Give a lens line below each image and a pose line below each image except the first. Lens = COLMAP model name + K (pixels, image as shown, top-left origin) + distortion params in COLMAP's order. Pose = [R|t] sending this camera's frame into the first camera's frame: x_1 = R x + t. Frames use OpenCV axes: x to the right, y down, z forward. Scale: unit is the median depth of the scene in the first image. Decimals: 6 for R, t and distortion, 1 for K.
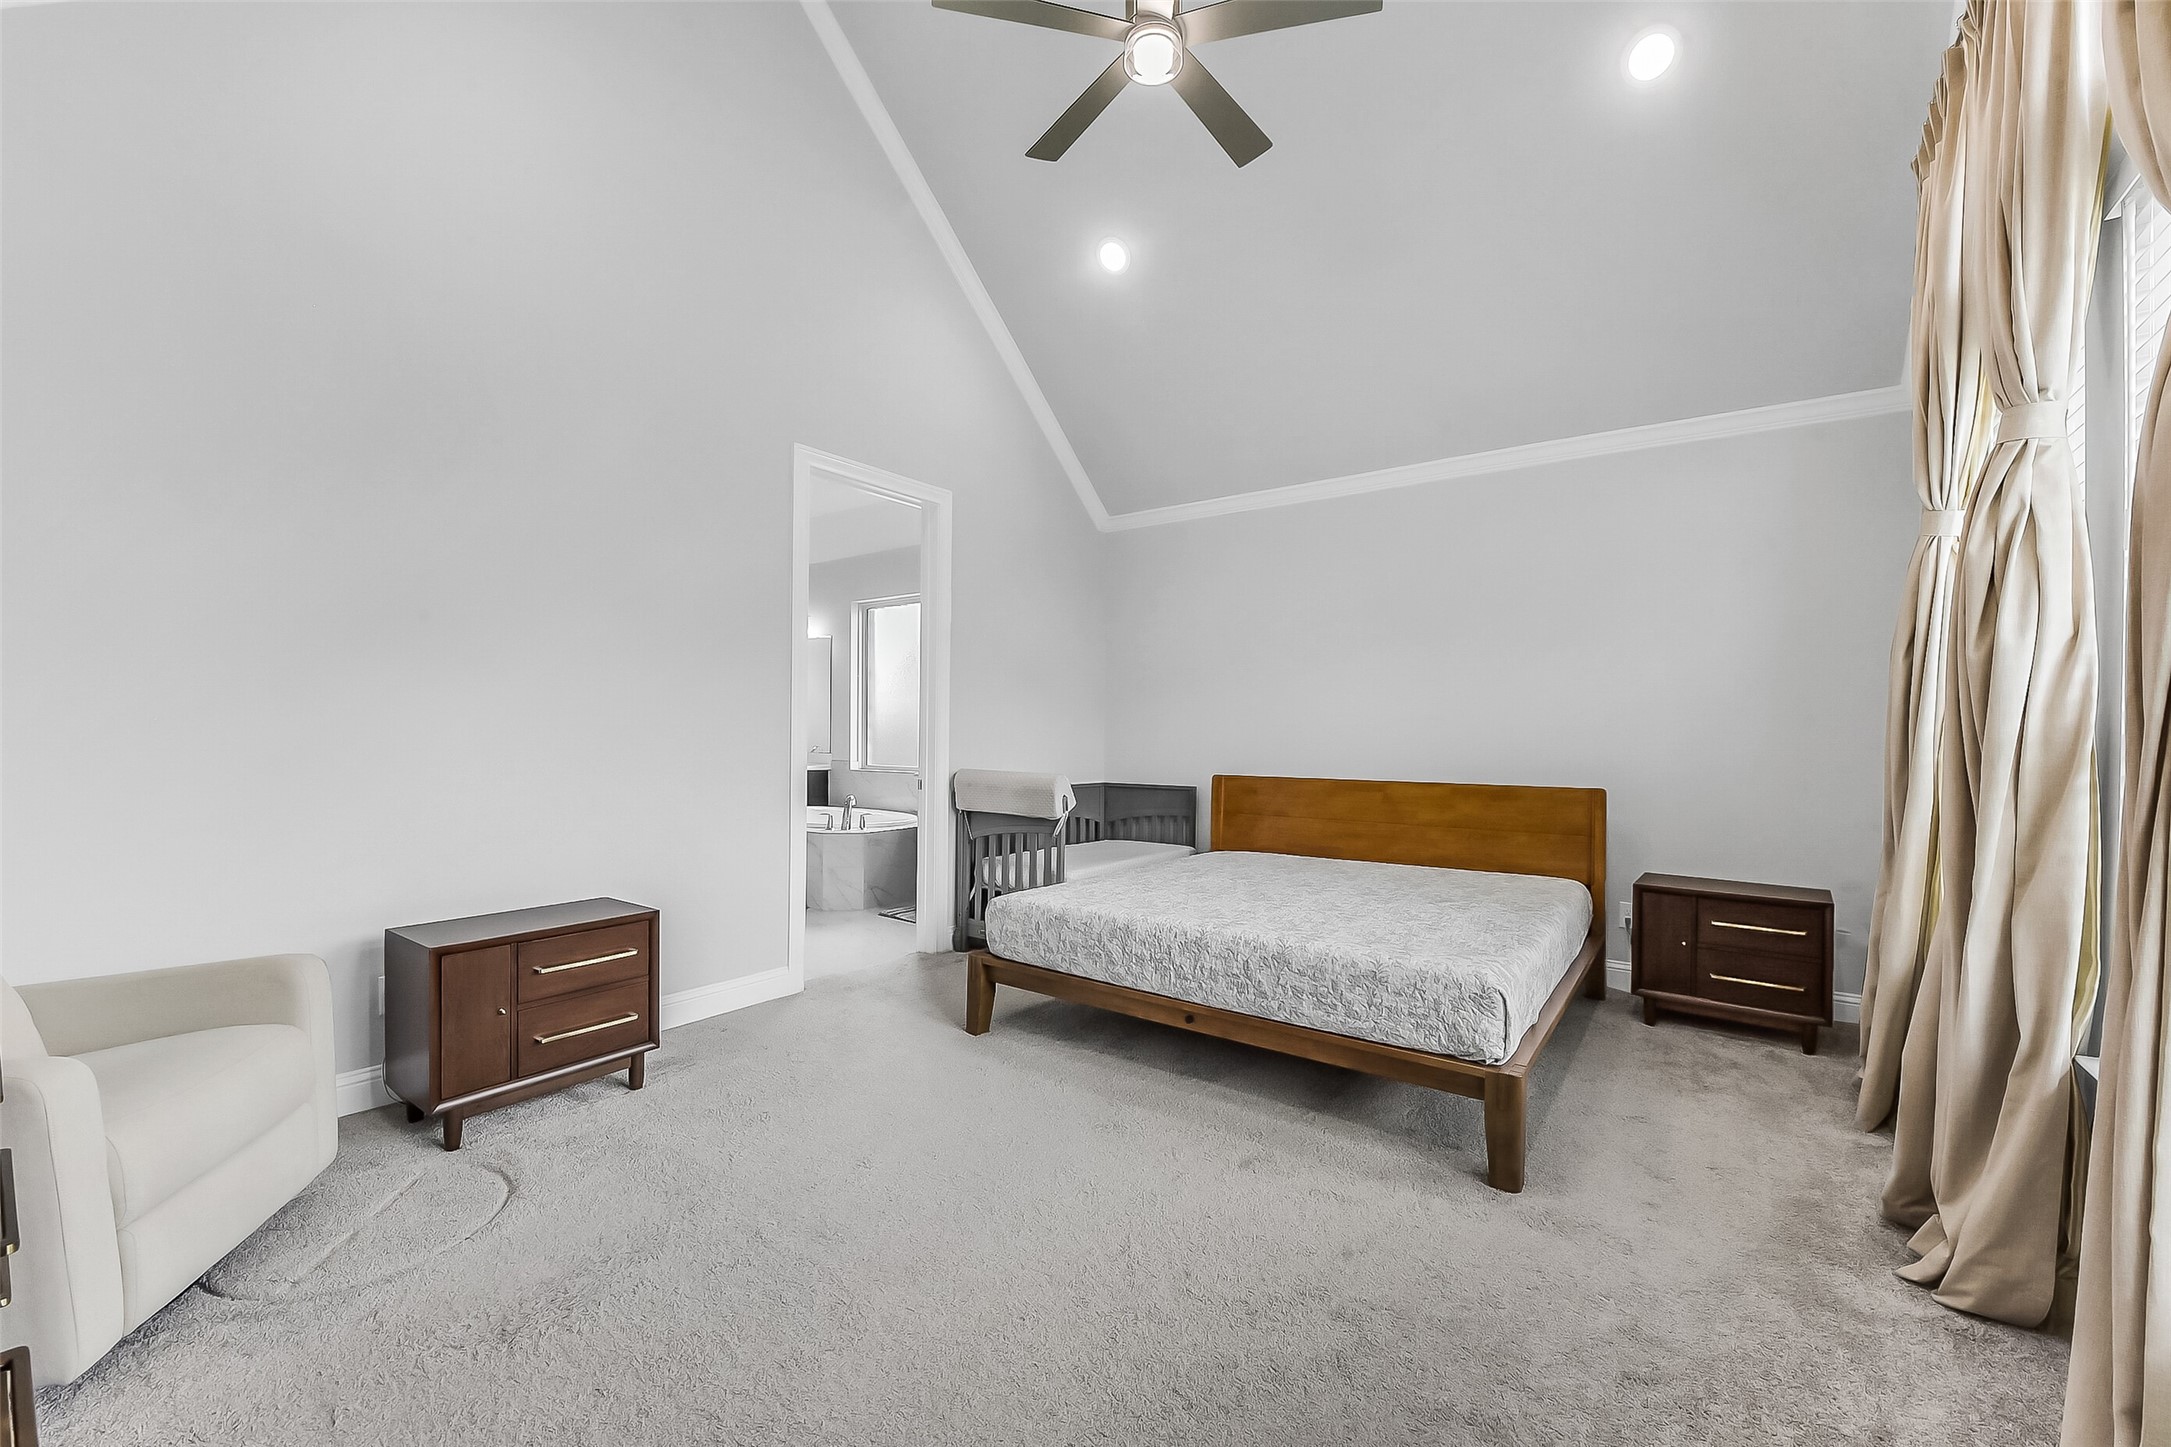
lens RADIAL K [[866.6, 0, 1085.1], [0, 866.6, 730.5], [0, 0, 1]] dist [-0.011782, -0.000312]
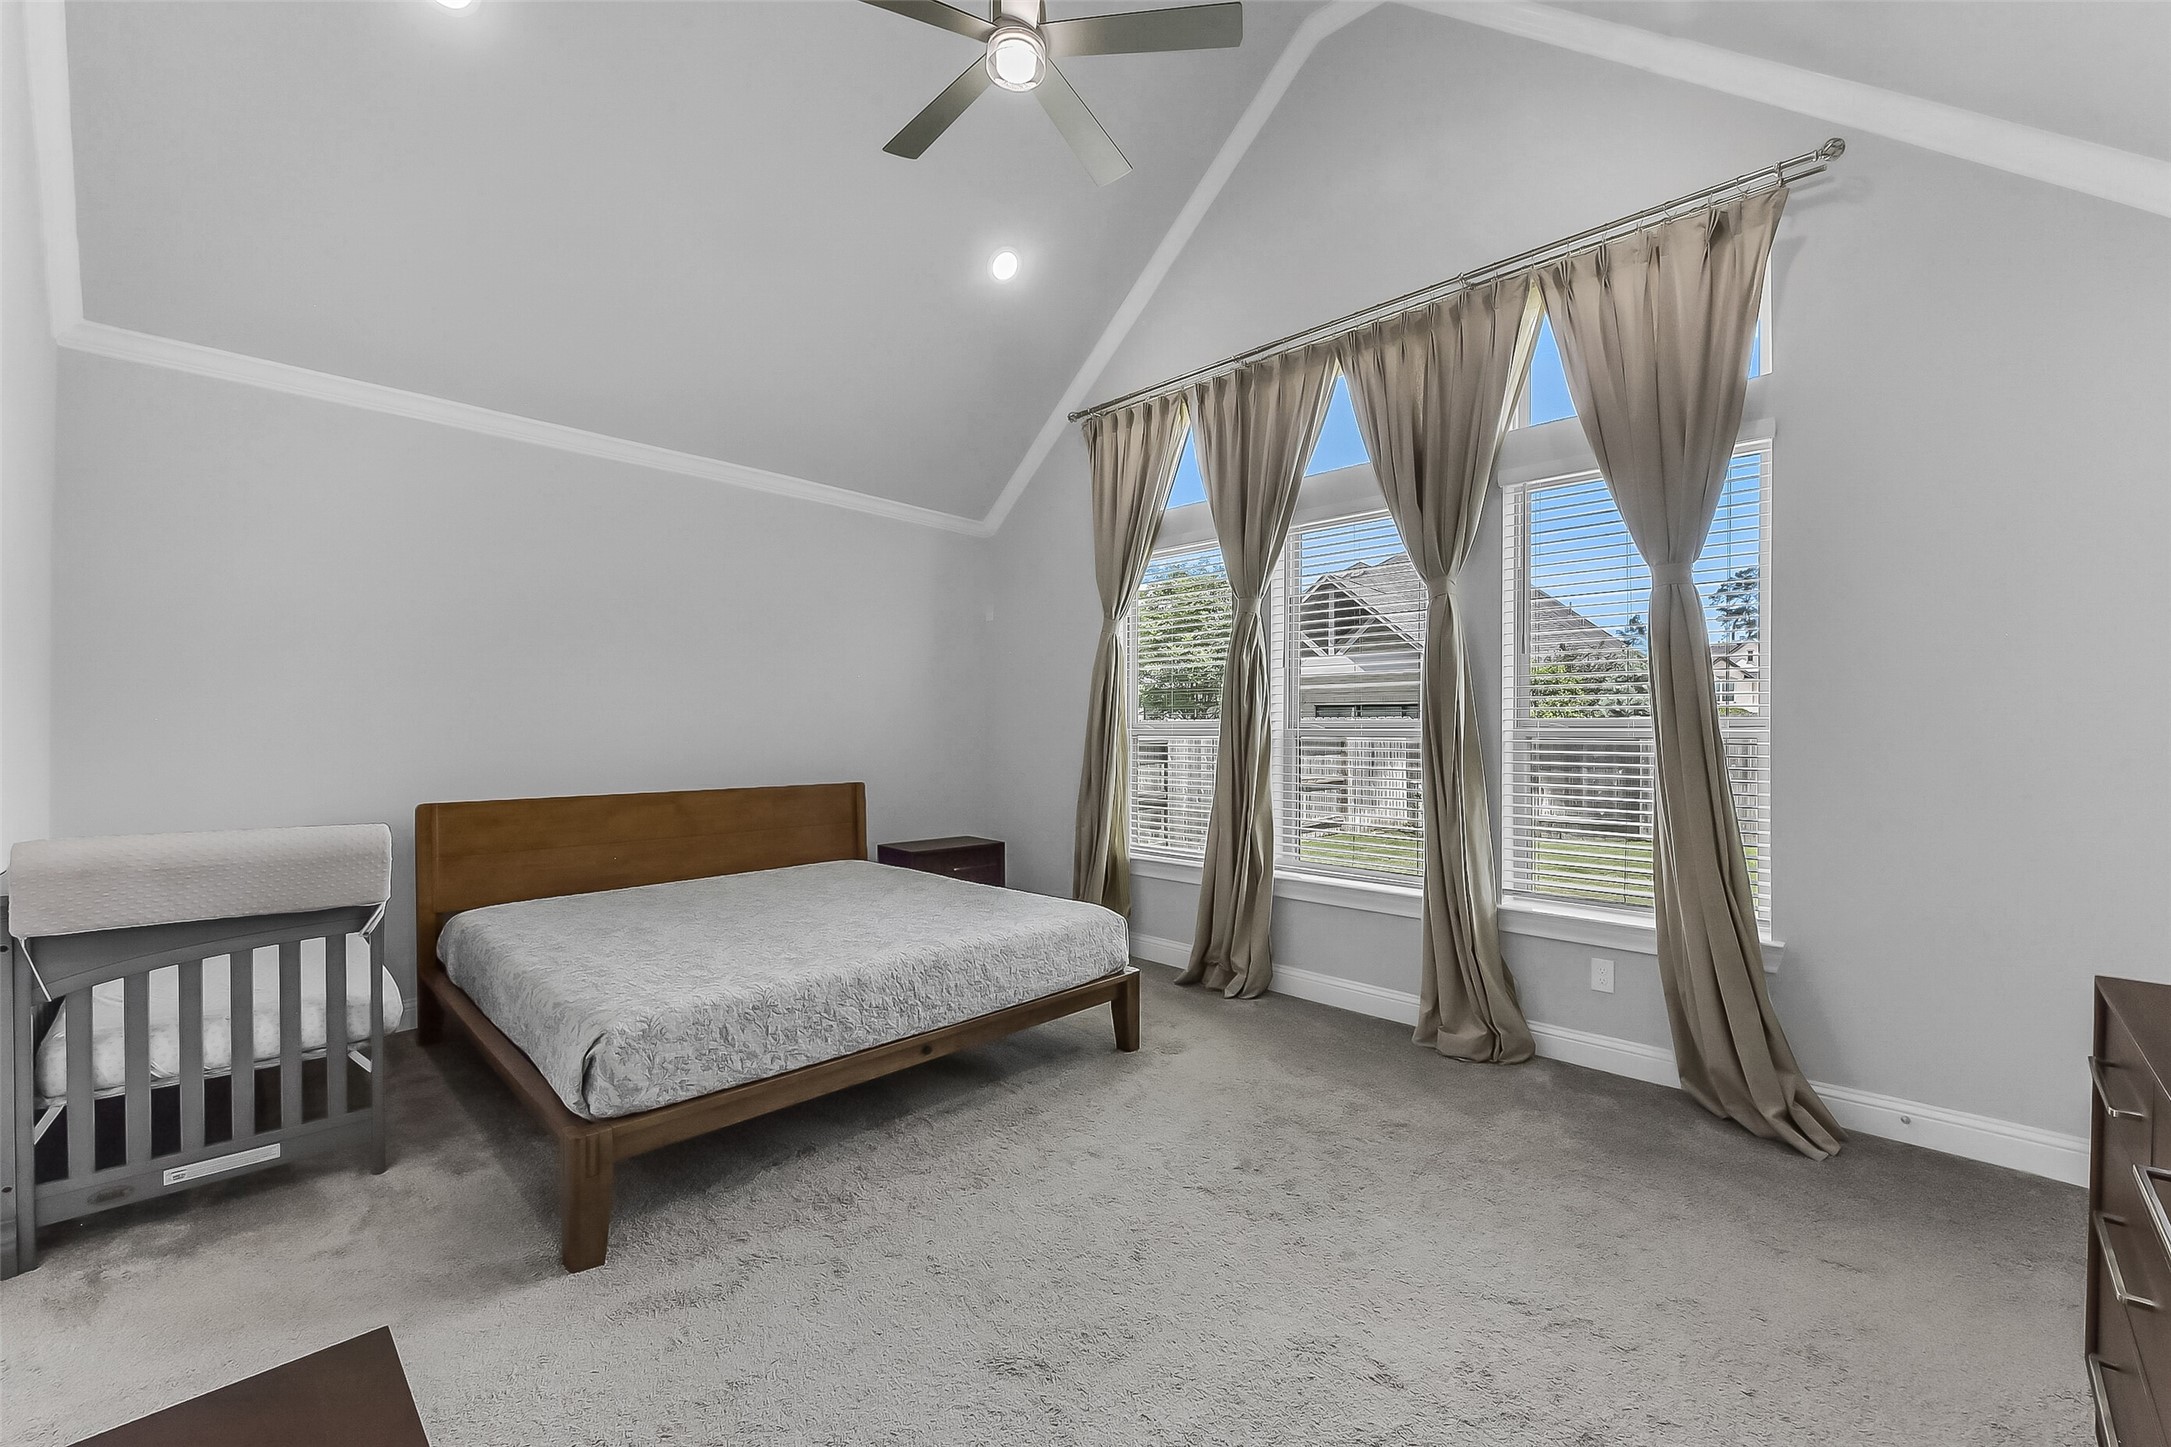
lens RADIAL K [[866.6, 0, 1085.1], [0, 866.6, 730.5], [0, 0, 1]] dist [-0.011782, -0.000312]
pose [[0.129757, -0.009409, 0.991501, -0.750504], [-0.002615, 0.999948, 0.009832, -0.024201], [-0.991542, -0.003869, 0.129726, 0.670430]]
